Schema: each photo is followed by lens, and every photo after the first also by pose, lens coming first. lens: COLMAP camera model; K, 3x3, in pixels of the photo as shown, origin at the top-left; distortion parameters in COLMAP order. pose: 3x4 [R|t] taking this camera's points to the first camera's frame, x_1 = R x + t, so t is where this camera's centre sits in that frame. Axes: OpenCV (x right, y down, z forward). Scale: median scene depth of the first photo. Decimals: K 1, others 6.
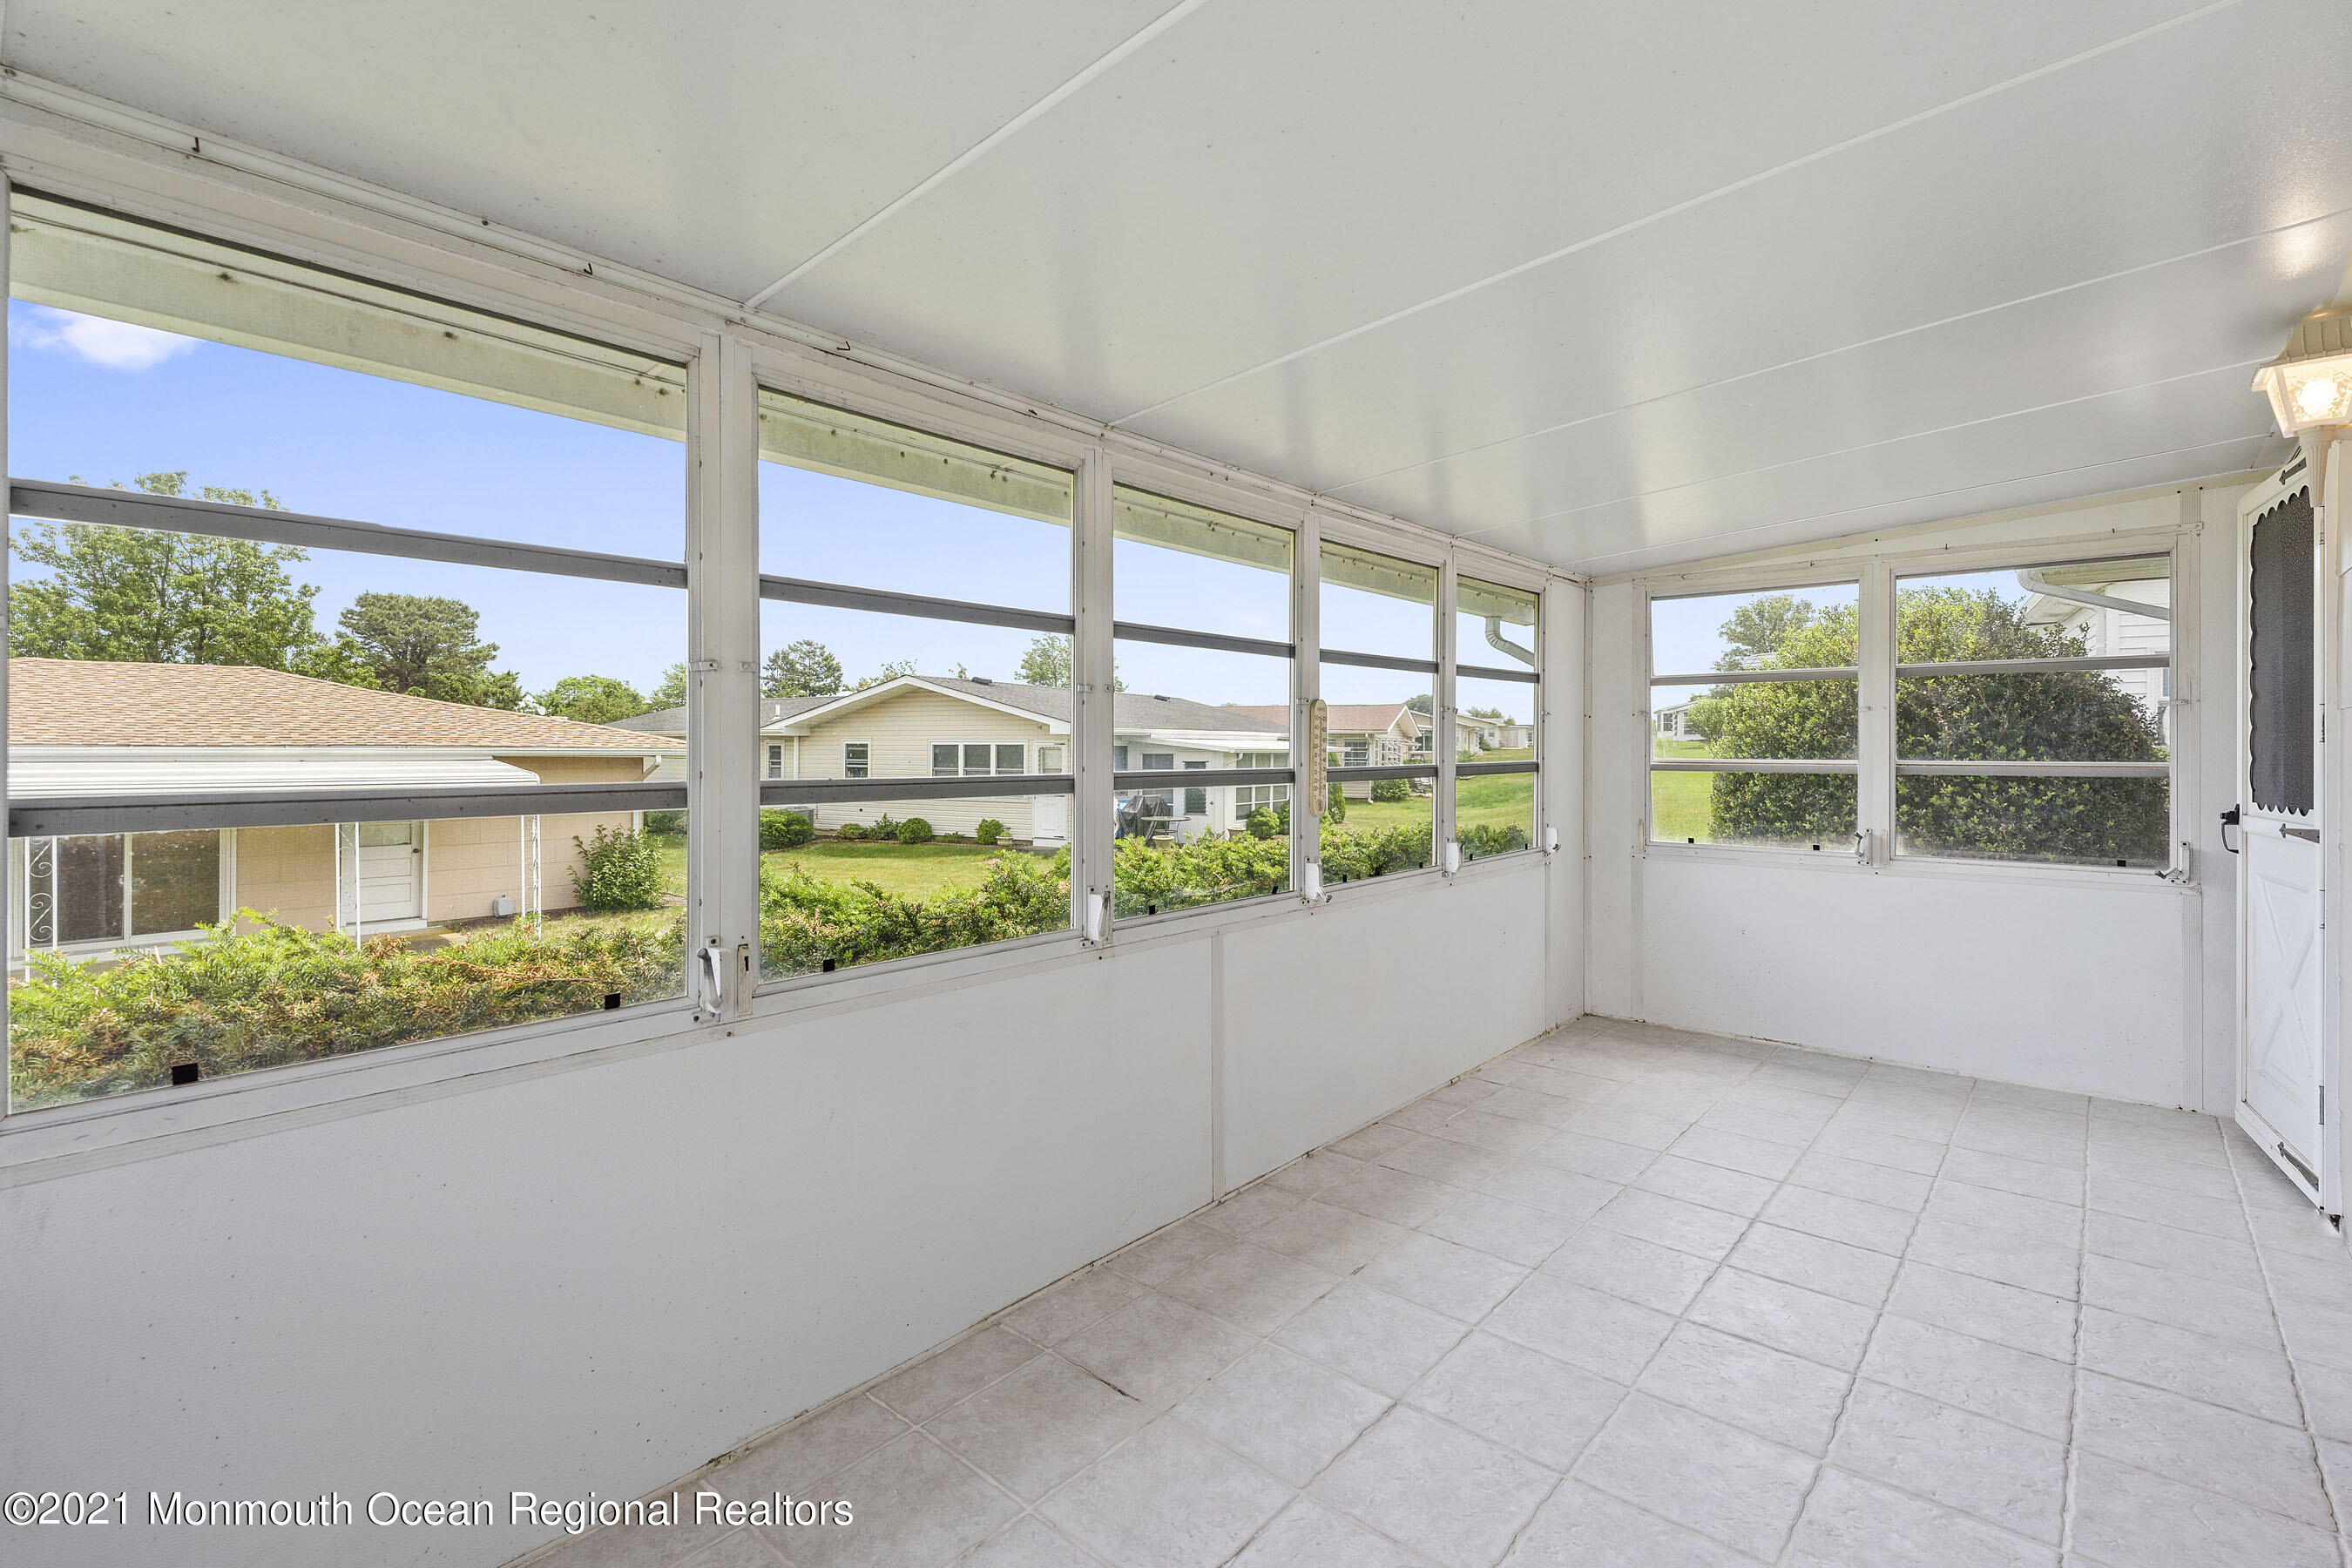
lens RADIAL K [[1080.2, 0, 1177.6], [0, 1080.2, 745.4], [0, 0, 1]] dist [0.026834, -0.000489]
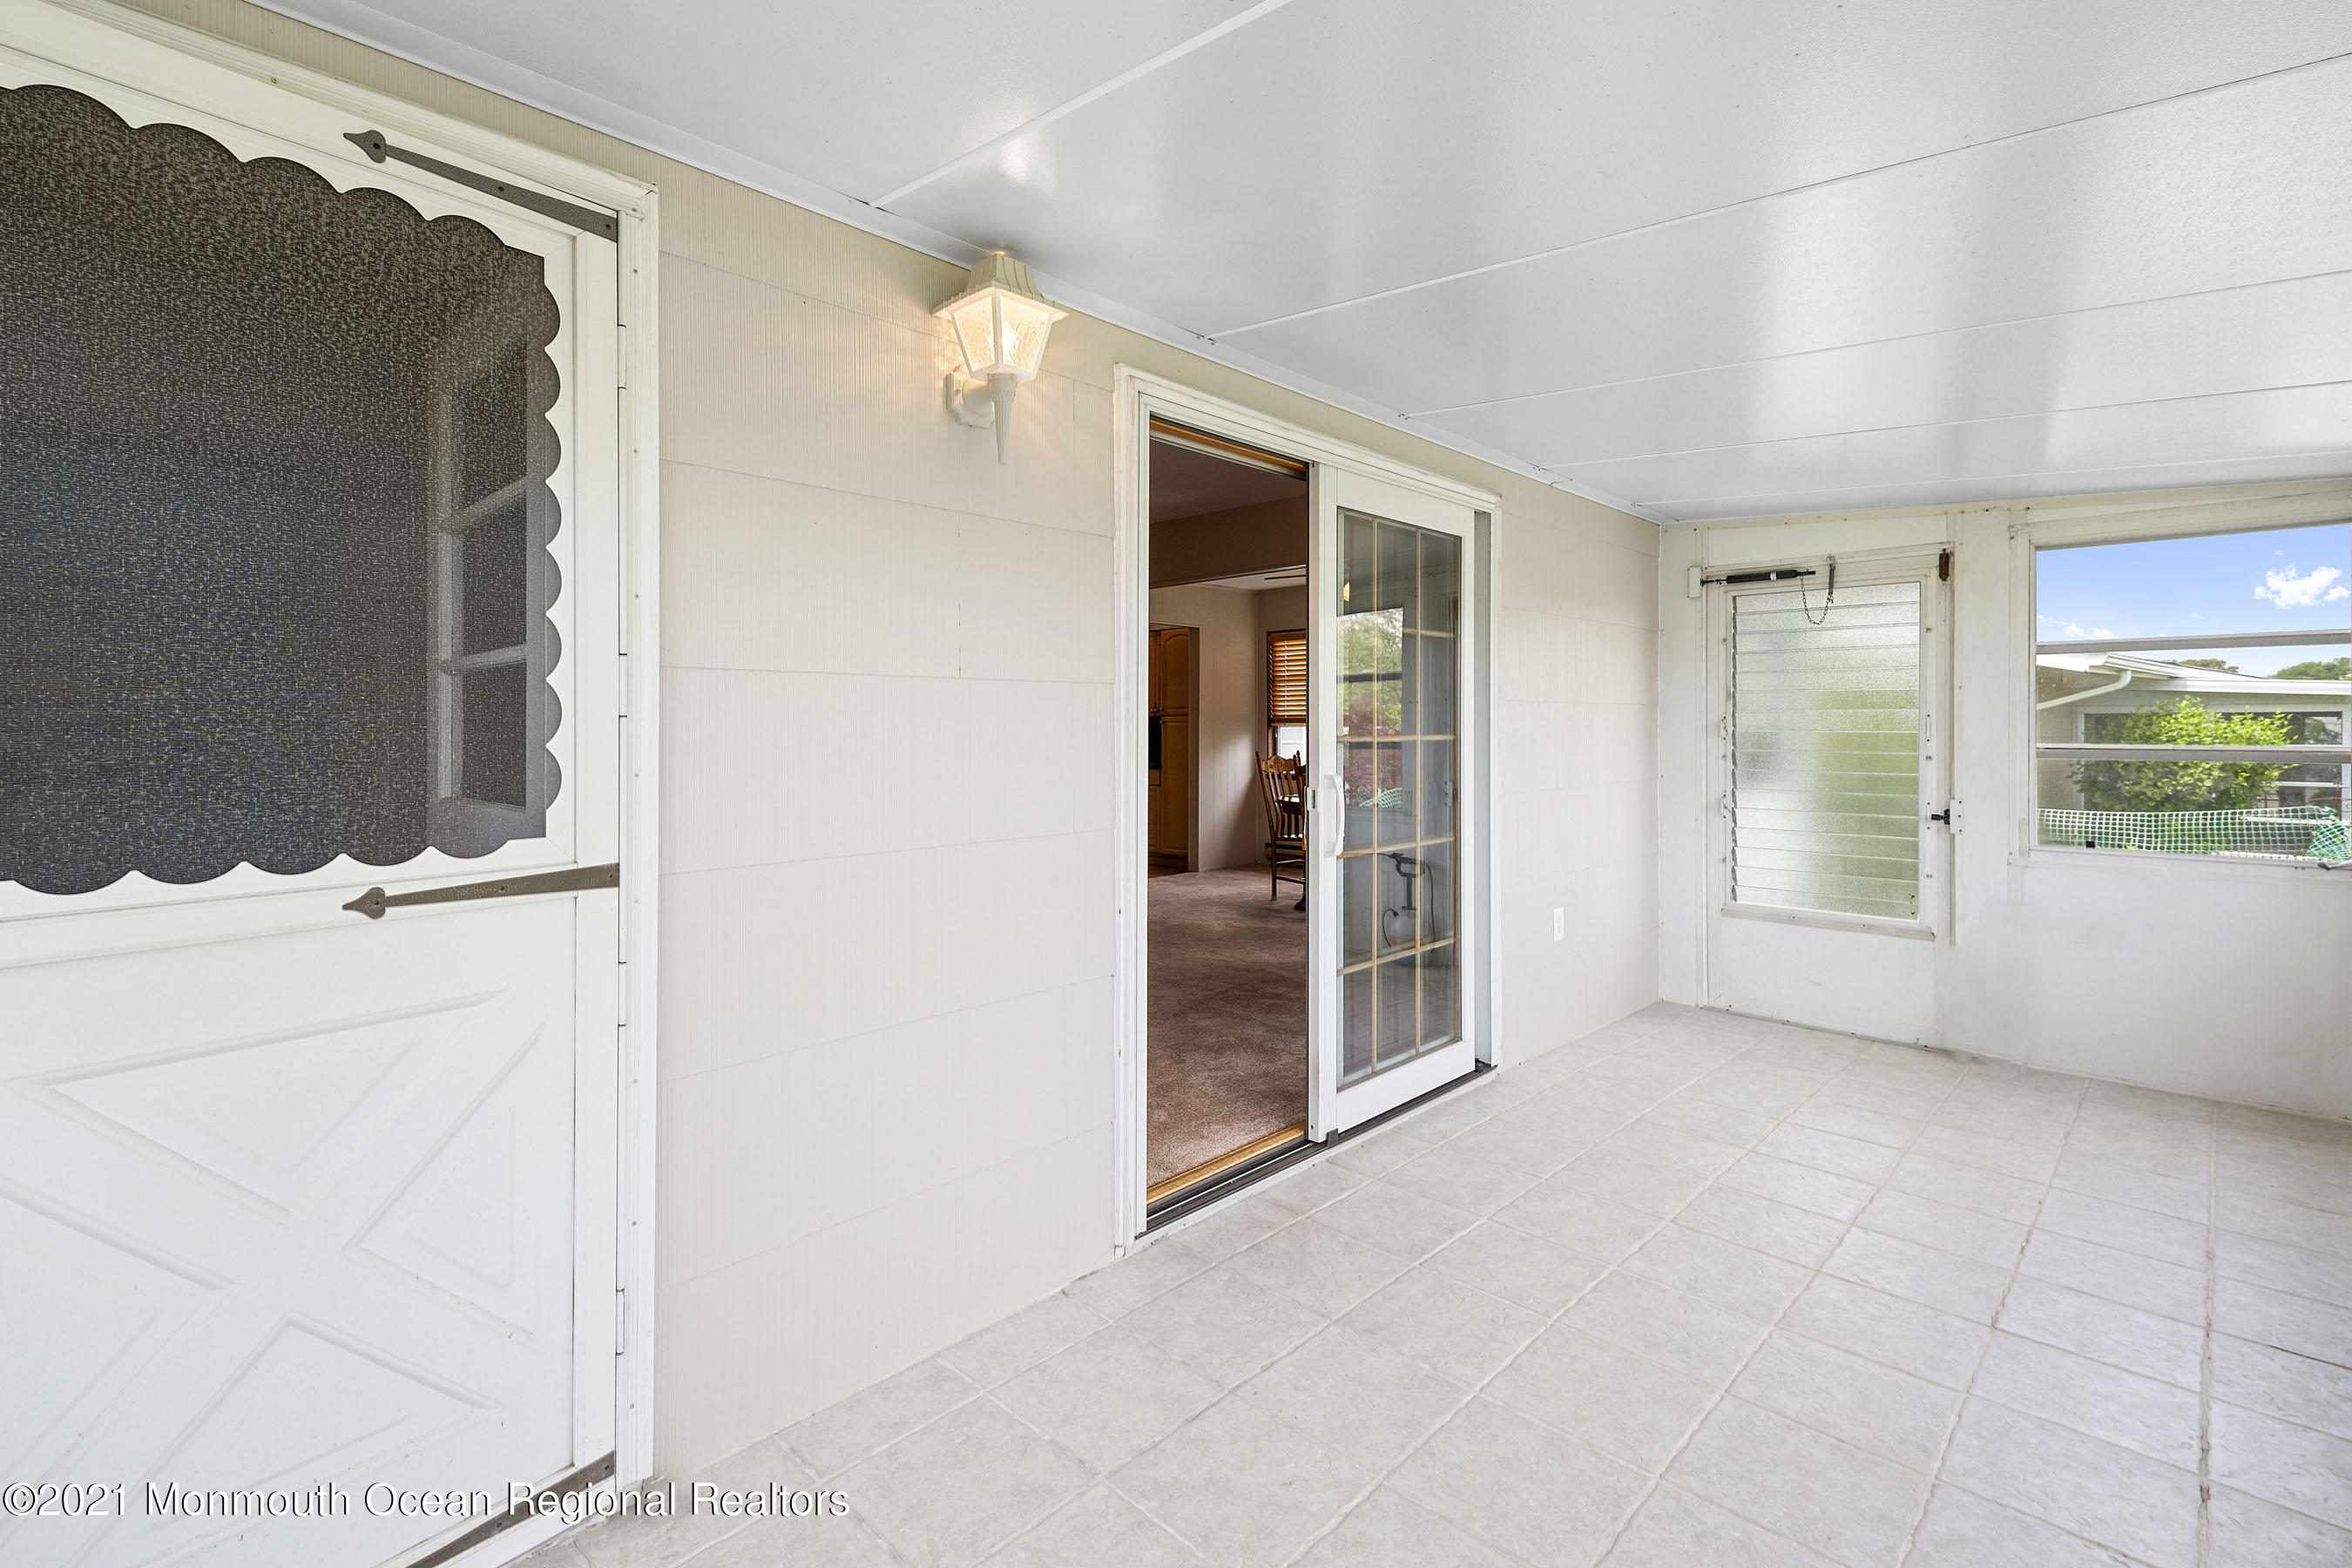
lens RADIAL K [[1059.0, 0, 1146.9], [0, 1059.0, 722.0], [0, 0, 1]] dist [0.034957, -0.020032]
pose [[-0.997359, -0.001447, 0.072617, 0.649460], [-0.002103, 0.999958, -0.008958, 0.005756], [-0.072601, -0.009087, -0.997320, 1.436358]]
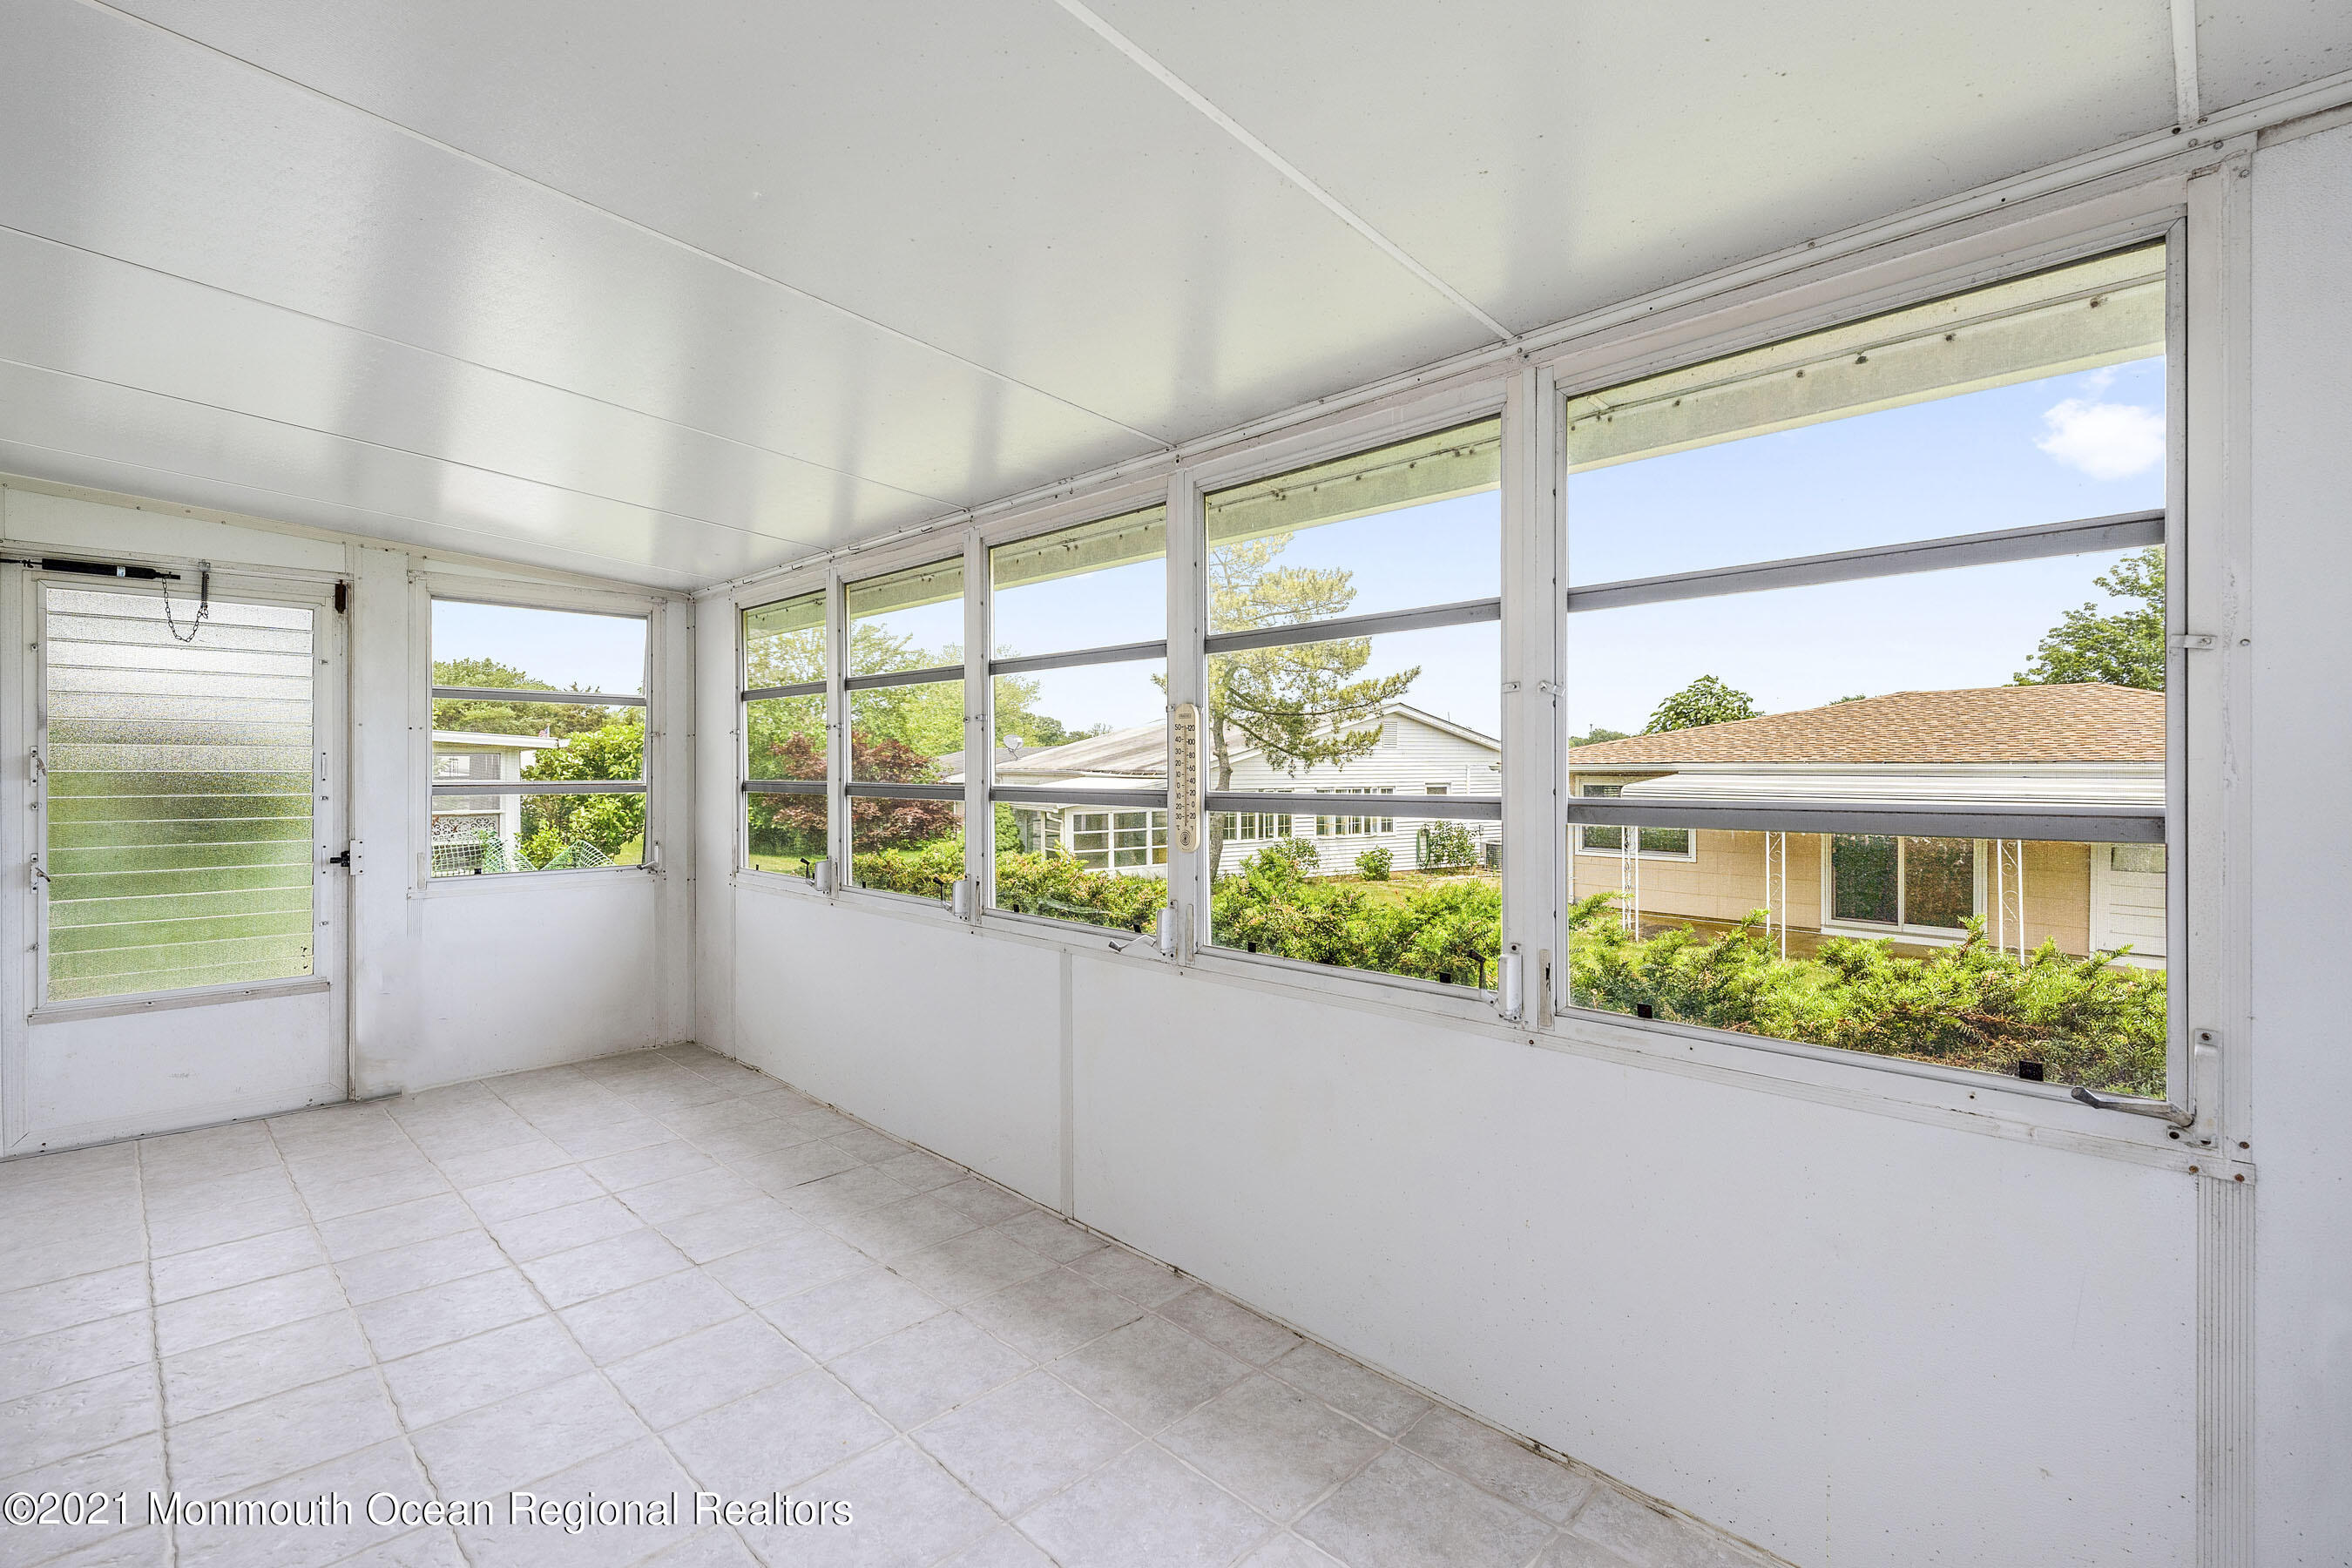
lens RADIAL K [[1070.9, 0, 1170.3], [0, 1070.9, 773.3], [0, 0, 1]] dist [0.032891, -0.000087]
pose [[-0.089342, 0.006916, -0.995977, 0.971669], [0.003727, 0.999971, 0.006609, 0.002189], [0.995994, -0.003121, -0.089365, 1.132515]]
